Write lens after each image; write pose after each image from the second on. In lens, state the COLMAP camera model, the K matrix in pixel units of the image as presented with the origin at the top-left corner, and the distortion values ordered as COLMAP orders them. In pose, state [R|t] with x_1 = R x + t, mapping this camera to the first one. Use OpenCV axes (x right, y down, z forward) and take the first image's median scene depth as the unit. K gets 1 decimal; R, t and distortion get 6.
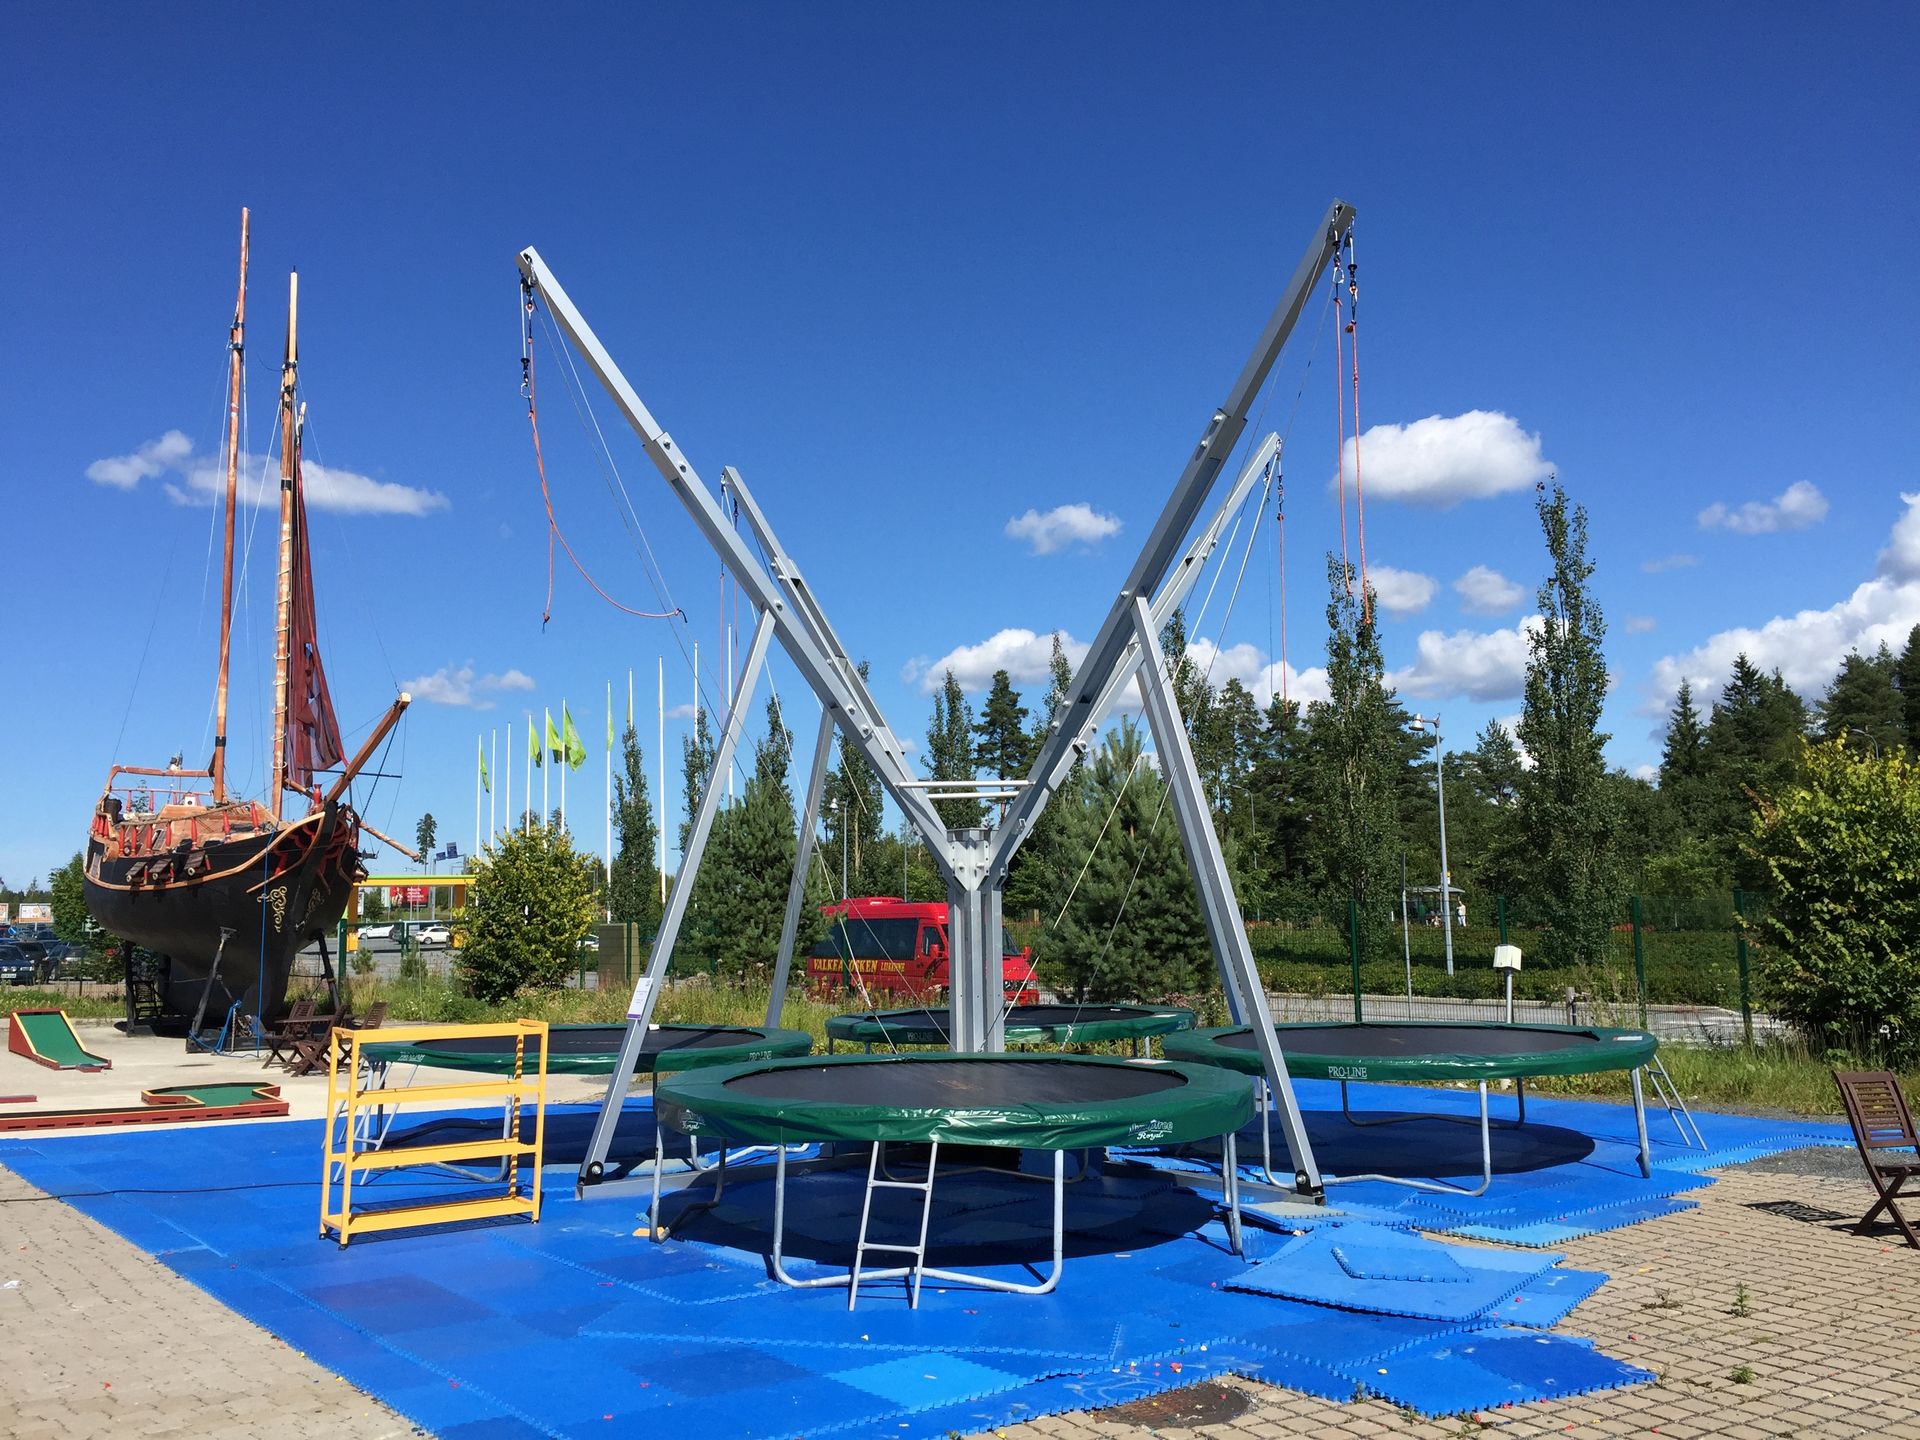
lens RADIAL K [[1692.1, 0, 1002.4], [0, 1692.1, 707.5], [0, 0, 1]] dist [0.063875, -0.076373]
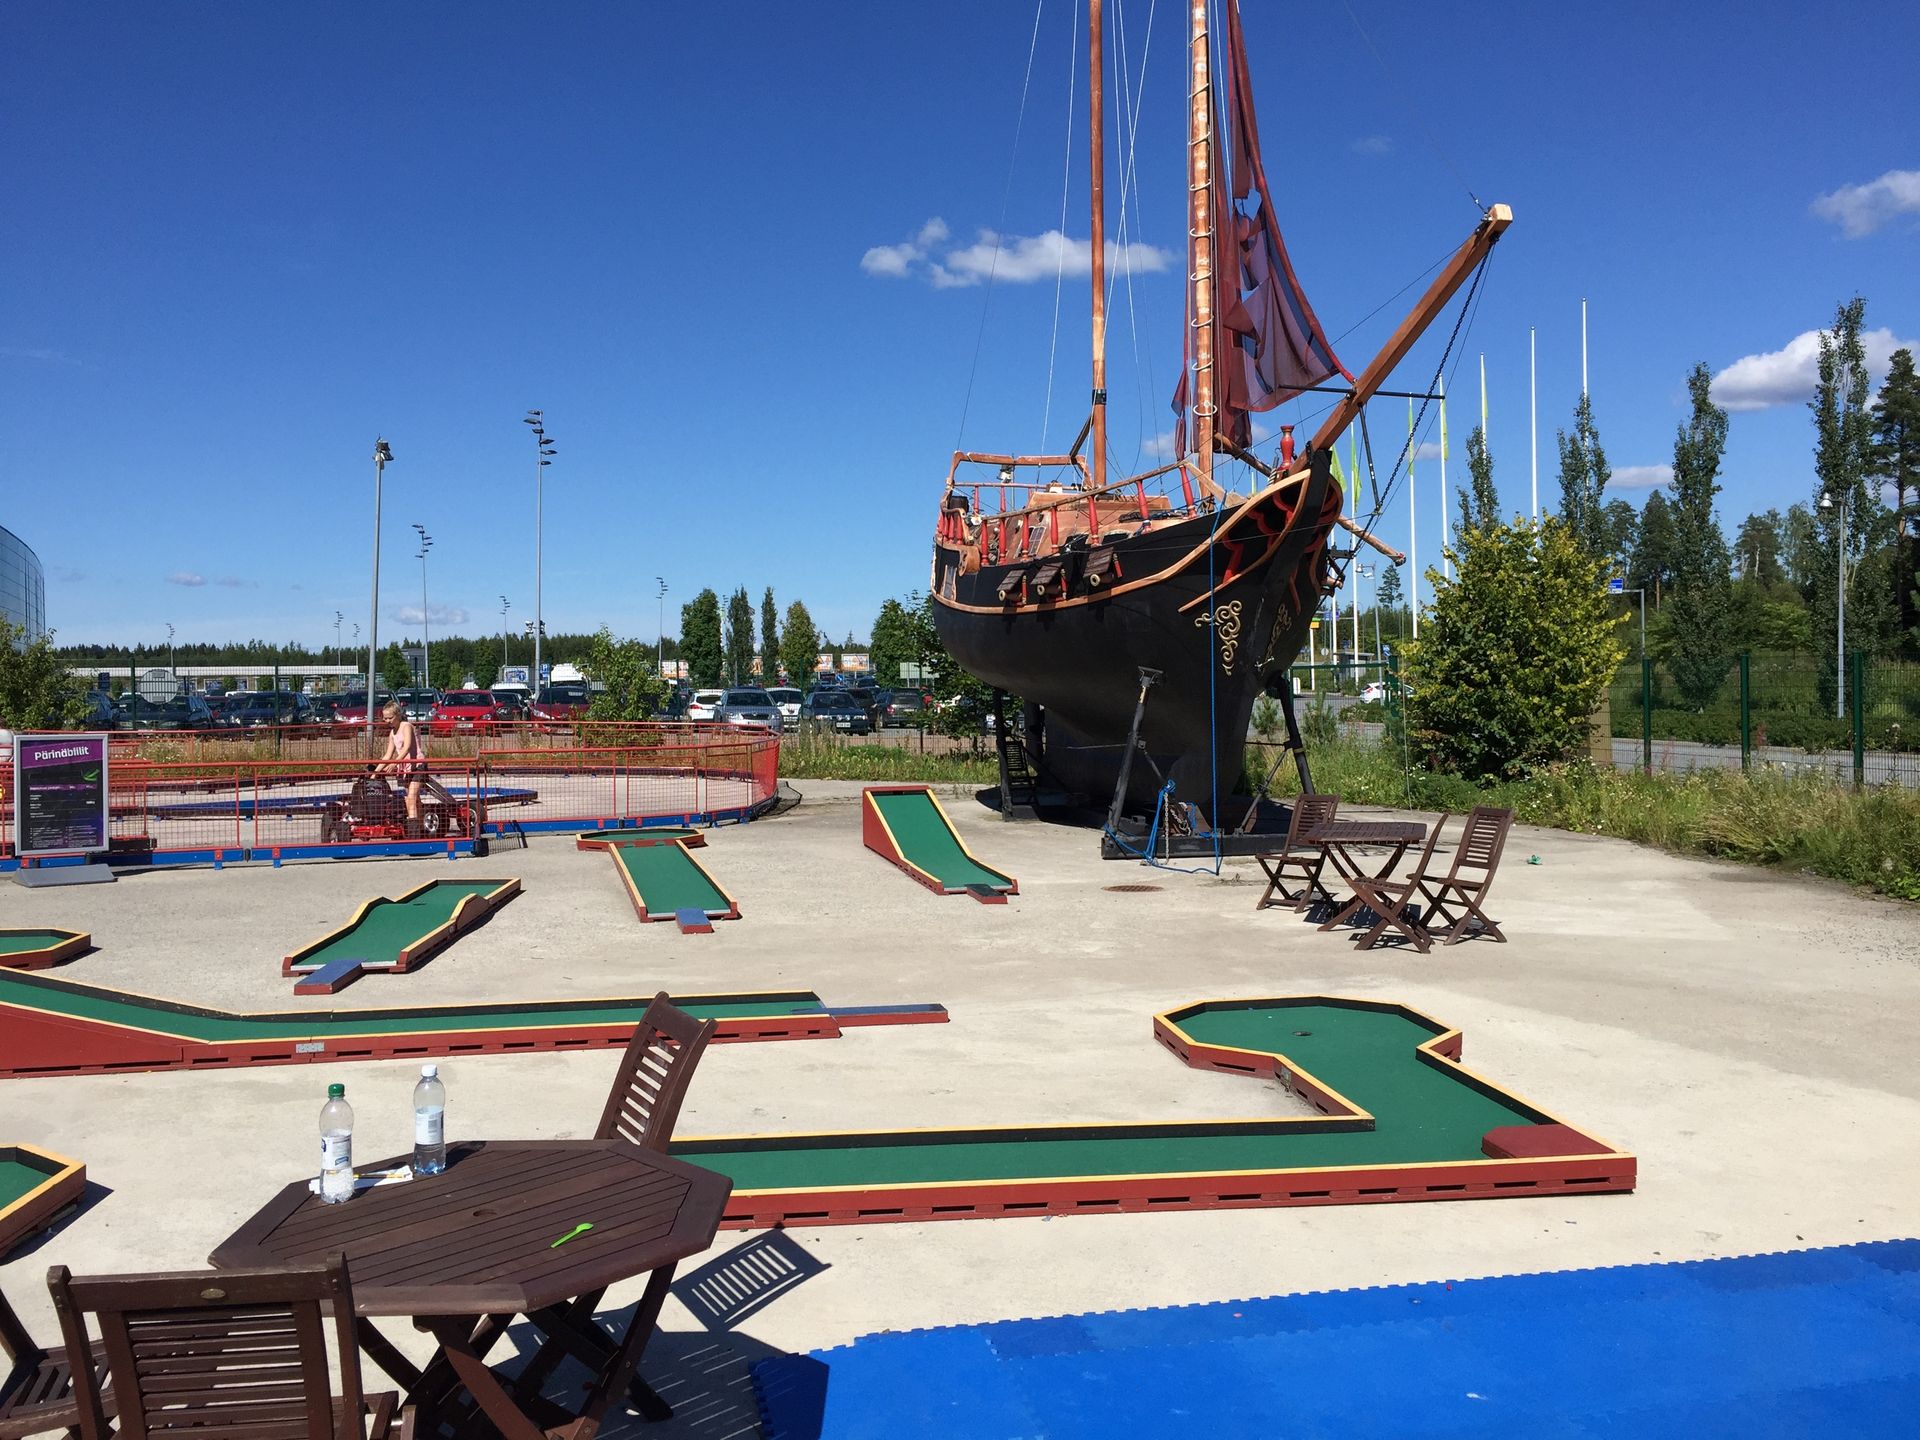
lens RADIAL K [[1692.1, 0, 959.4], [0, 1692.1, 724.0], [0, 0, 1]] dist [0.063875, -0.076373]
pose [[0.901703, 0.010747, -0.432223, -0.221698], [0.056712, 0.988114, 0.142882, 0.050241], [0.428621, -0.153350, 0.890375, 0.367991]]
